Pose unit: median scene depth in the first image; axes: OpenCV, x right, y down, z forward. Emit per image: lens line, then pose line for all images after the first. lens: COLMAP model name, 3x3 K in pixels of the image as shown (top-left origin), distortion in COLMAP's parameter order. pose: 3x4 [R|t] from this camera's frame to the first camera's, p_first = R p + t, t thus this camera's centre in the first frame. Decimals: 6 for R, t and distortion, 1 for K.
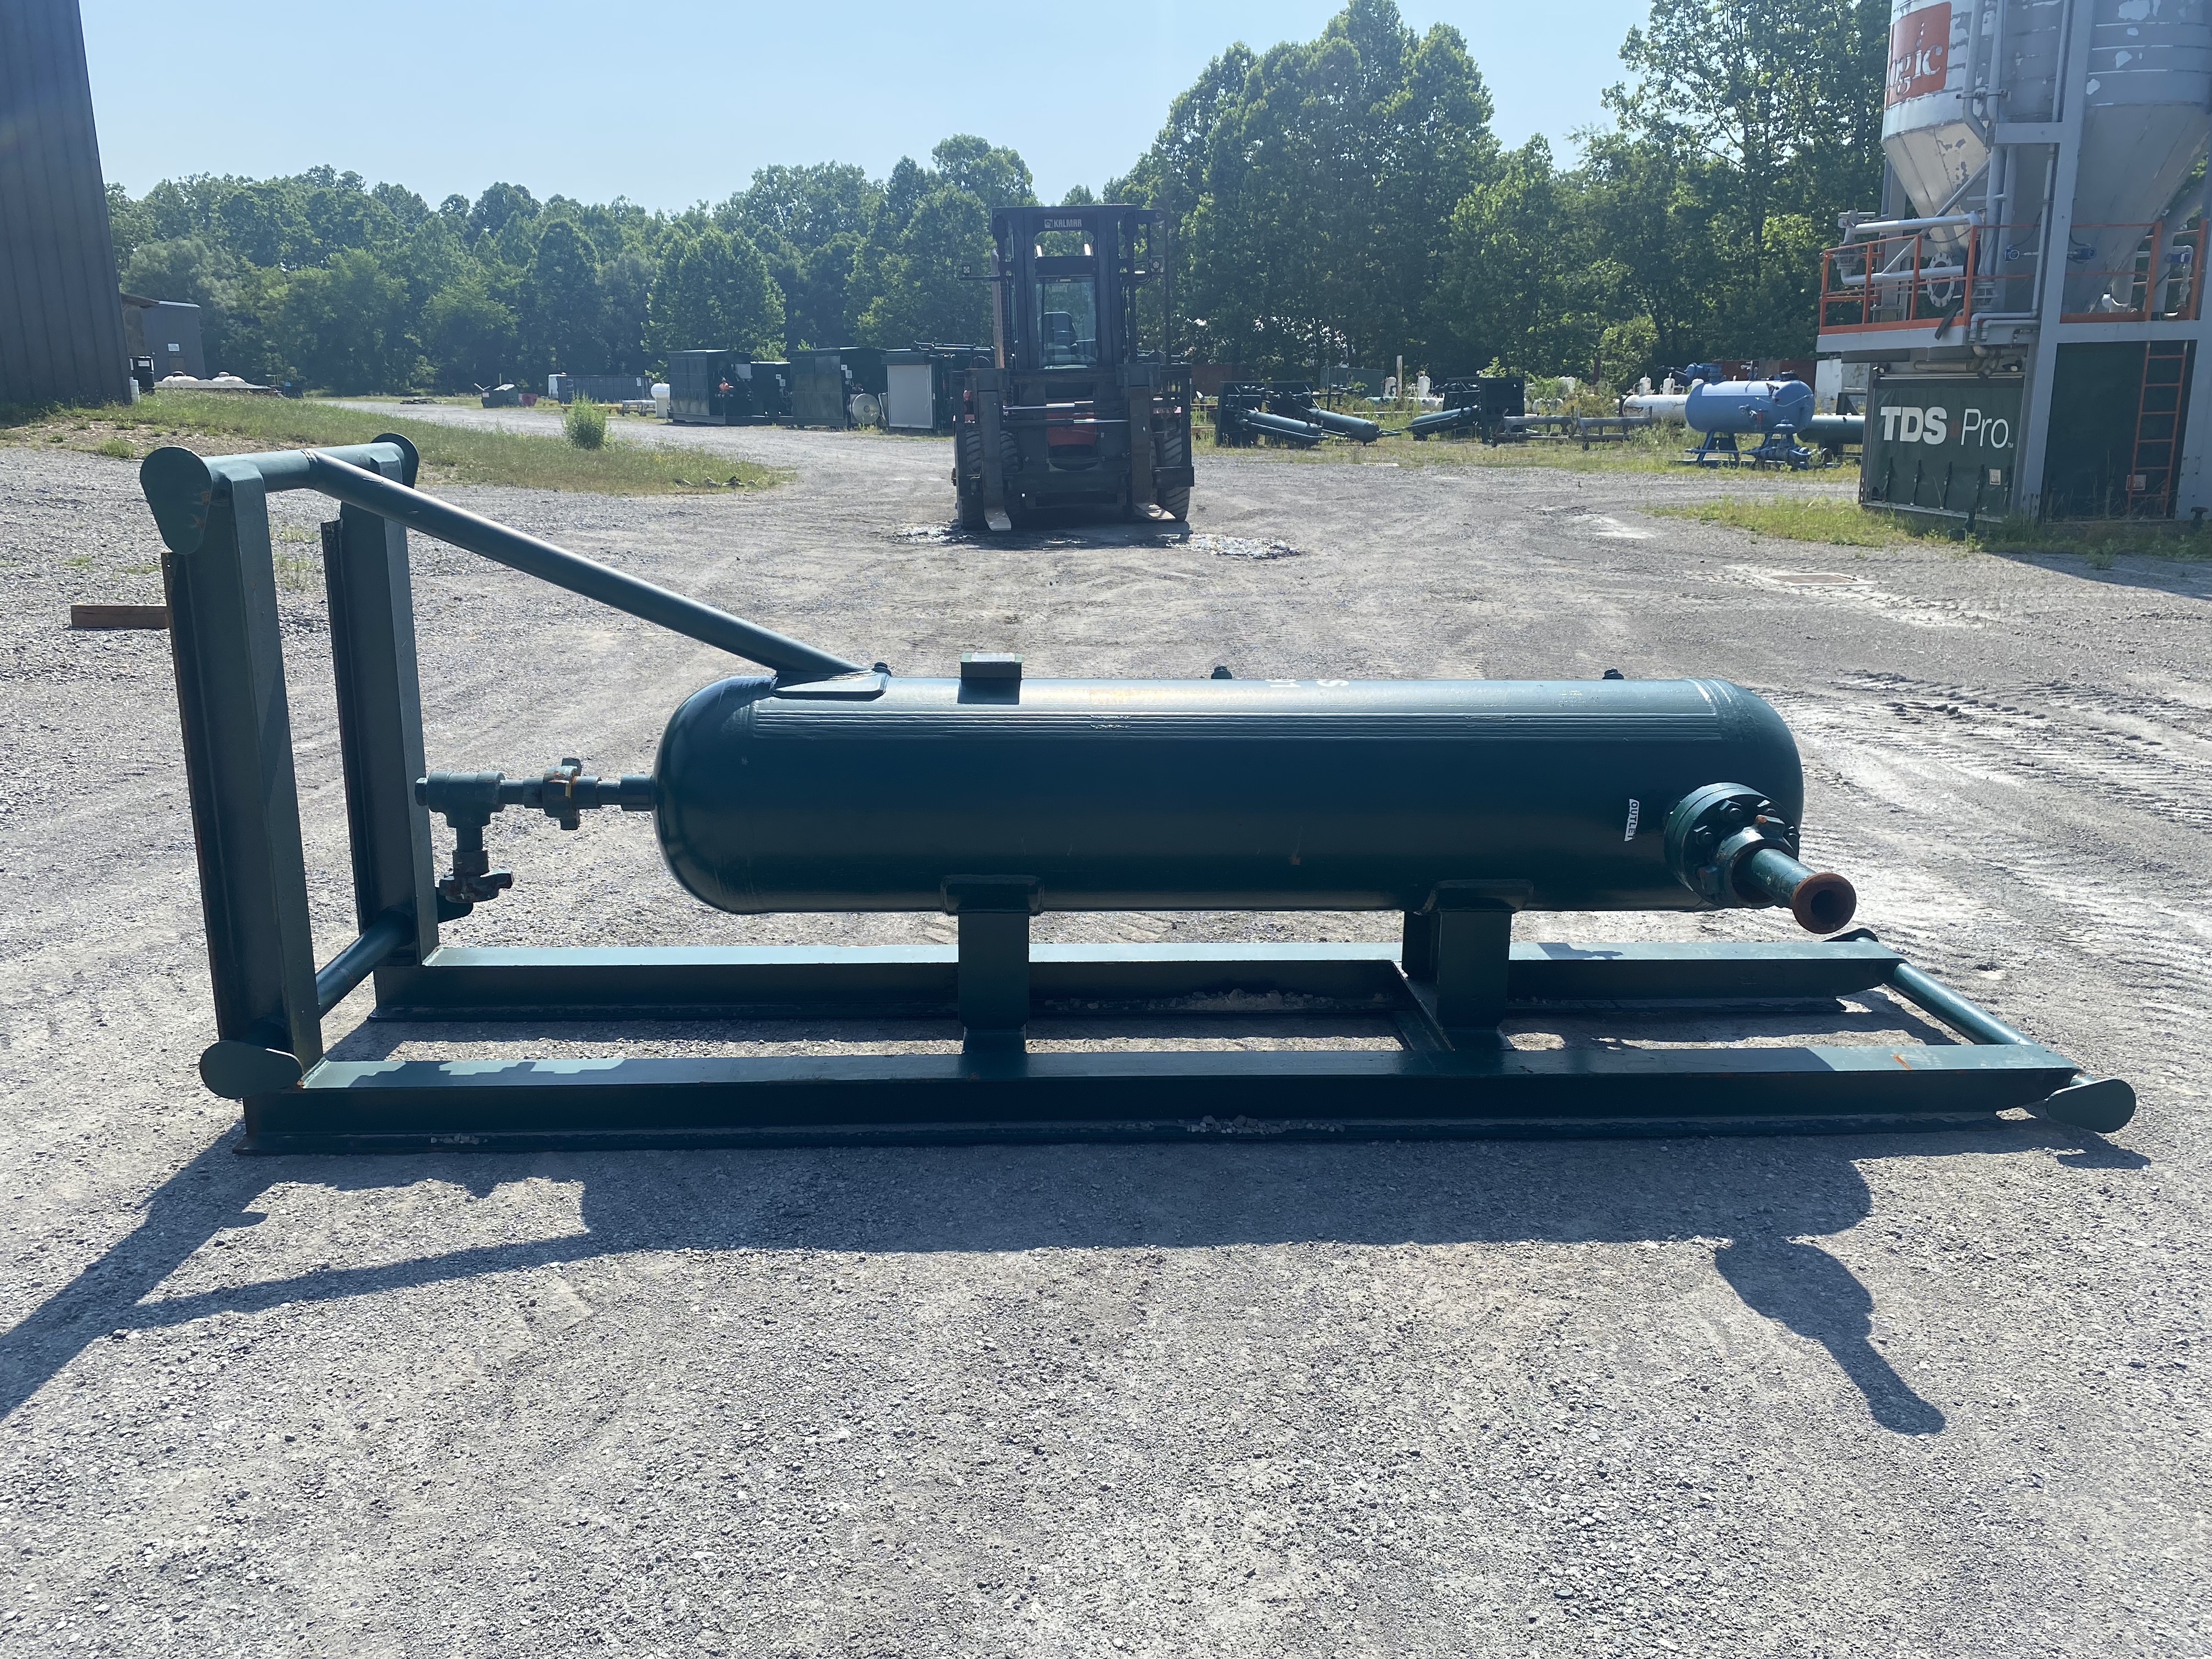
lens RADIAL K [[1684.1, 0, 1106.0], [0, 1684.1, 829.5], [0, 0, 1]] dist [-0.004025, -0.002180]
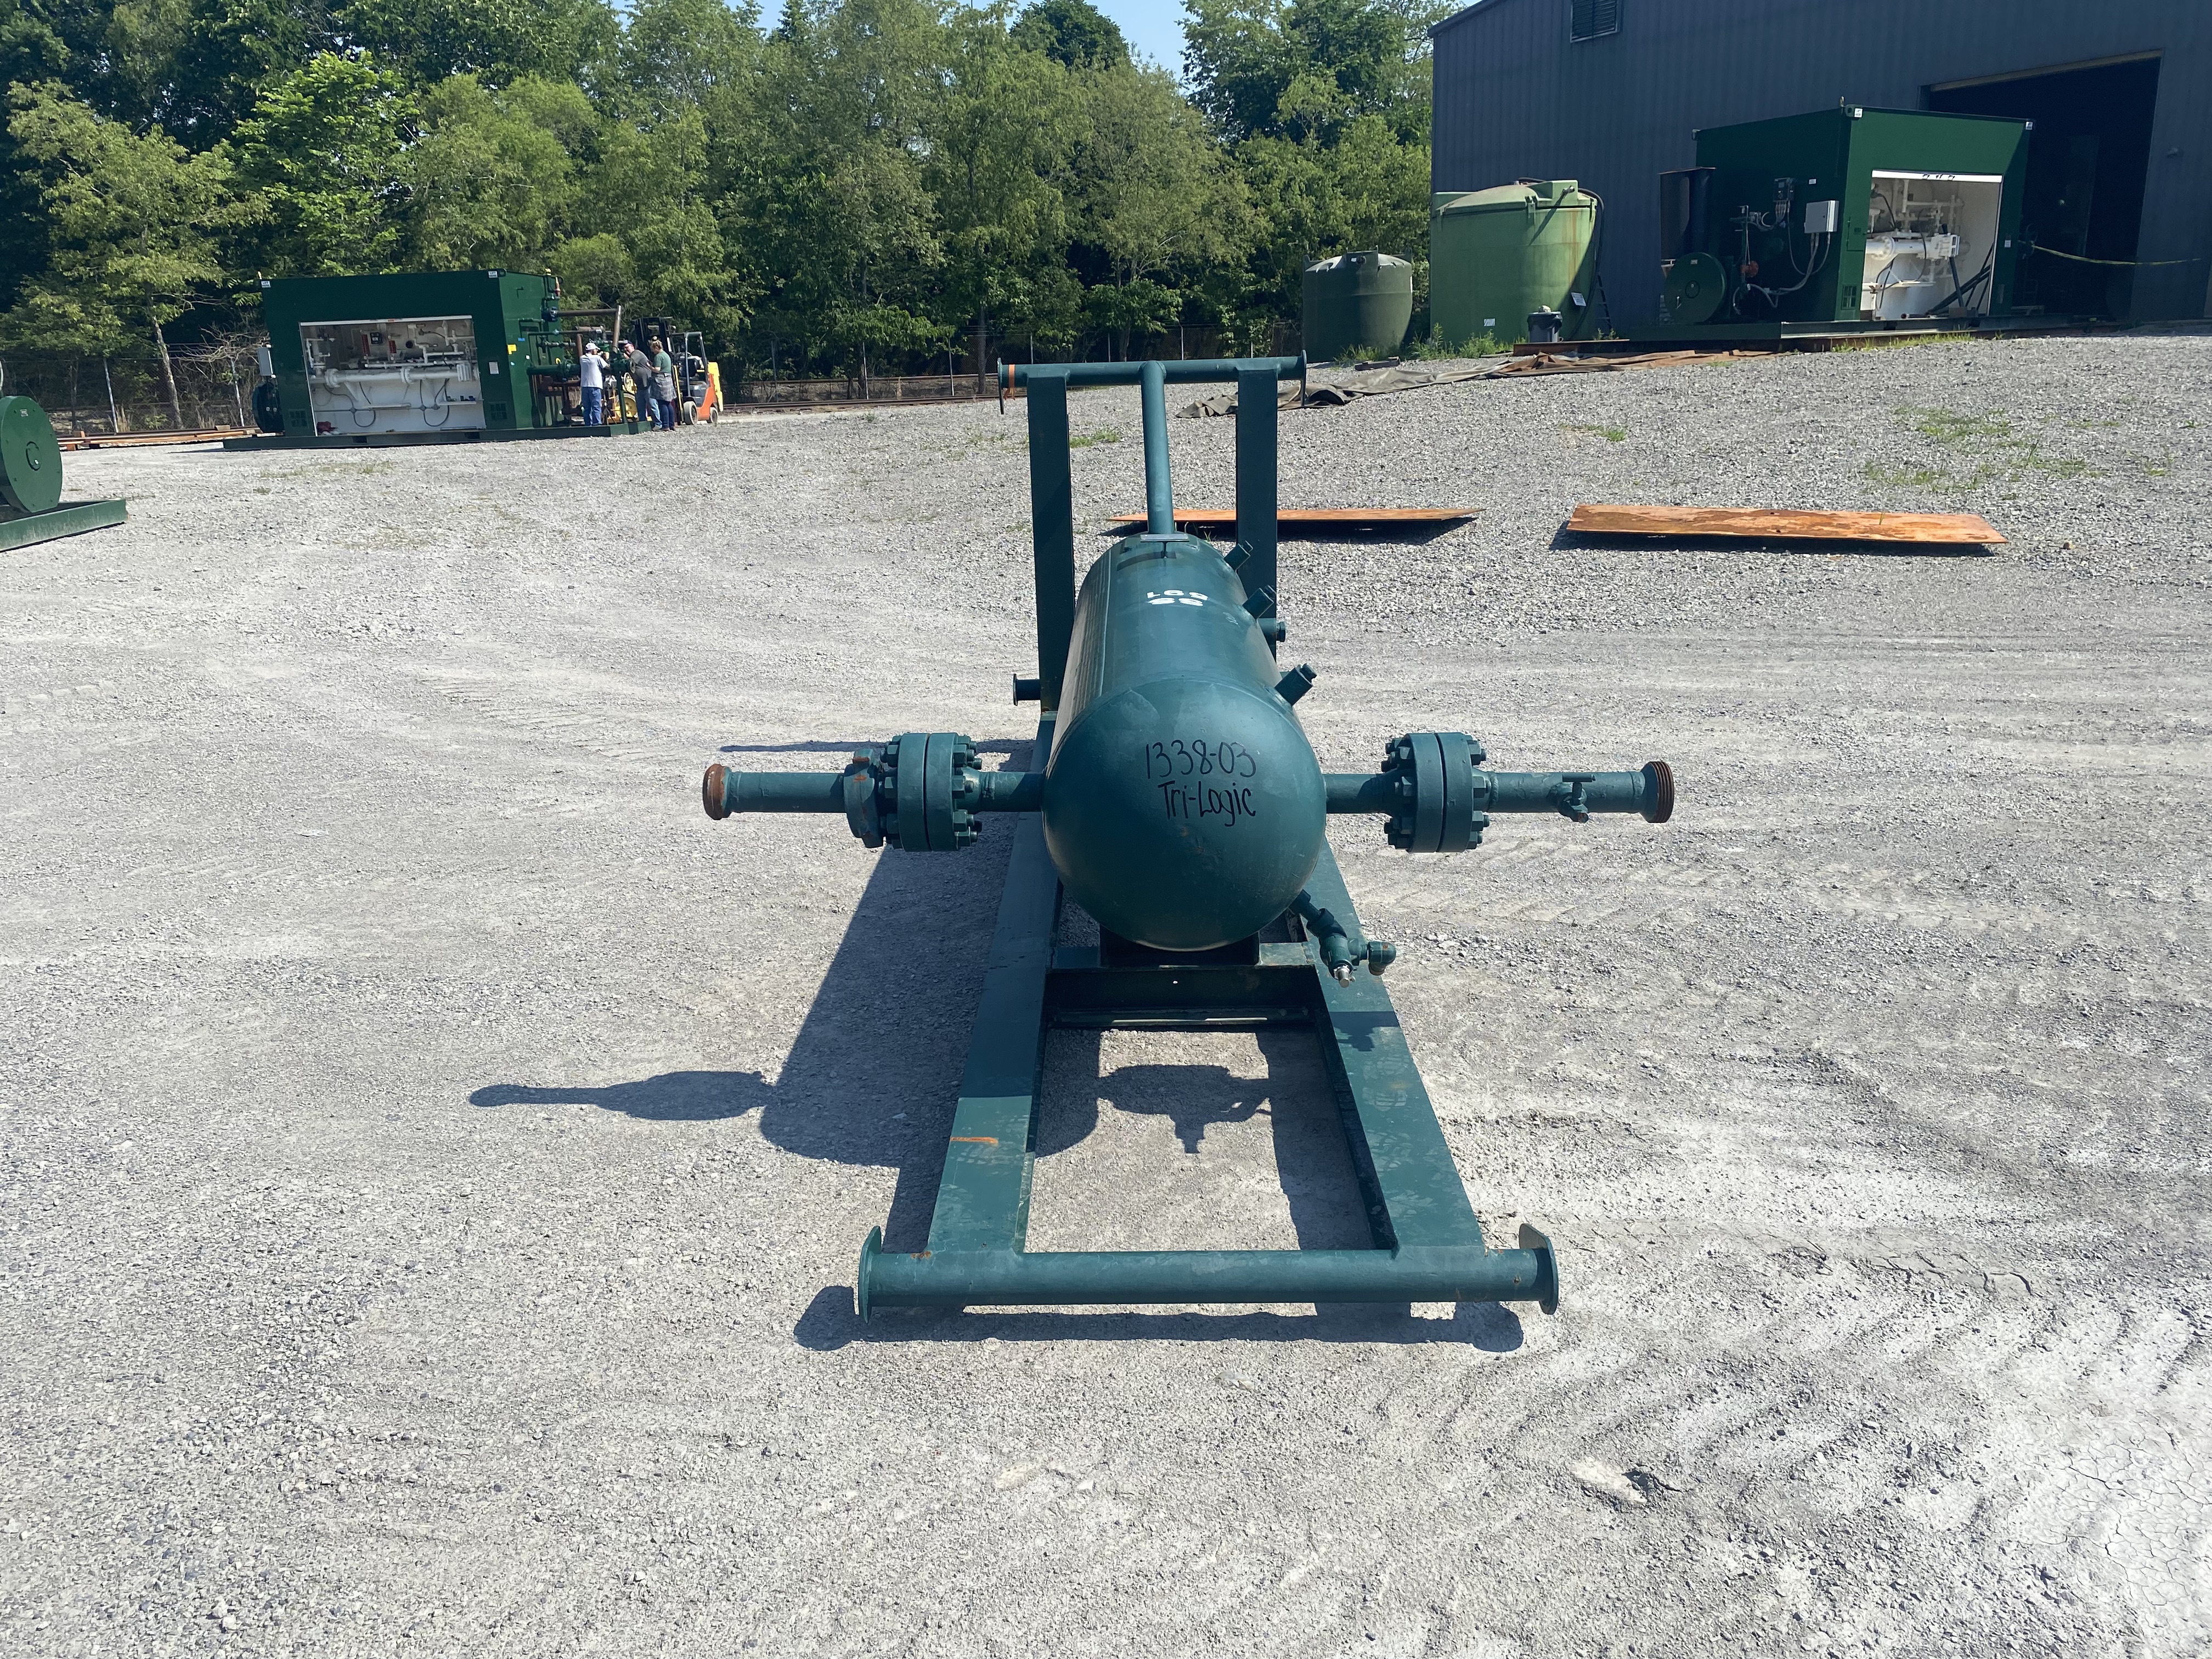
lens RADIAL K [[1688.9, 0, 1132.8], [0, 1688.9, 828.3], [0, 0, 1]] dist [0.020570, -0.032823]
pose [[-0.062827, 0.279354, -0.958131, 0.247523], [-0.225610, 0.931201, 0.286296, -0.053109], [0.972190, 0.234151, 0.004520, 0.209431]]
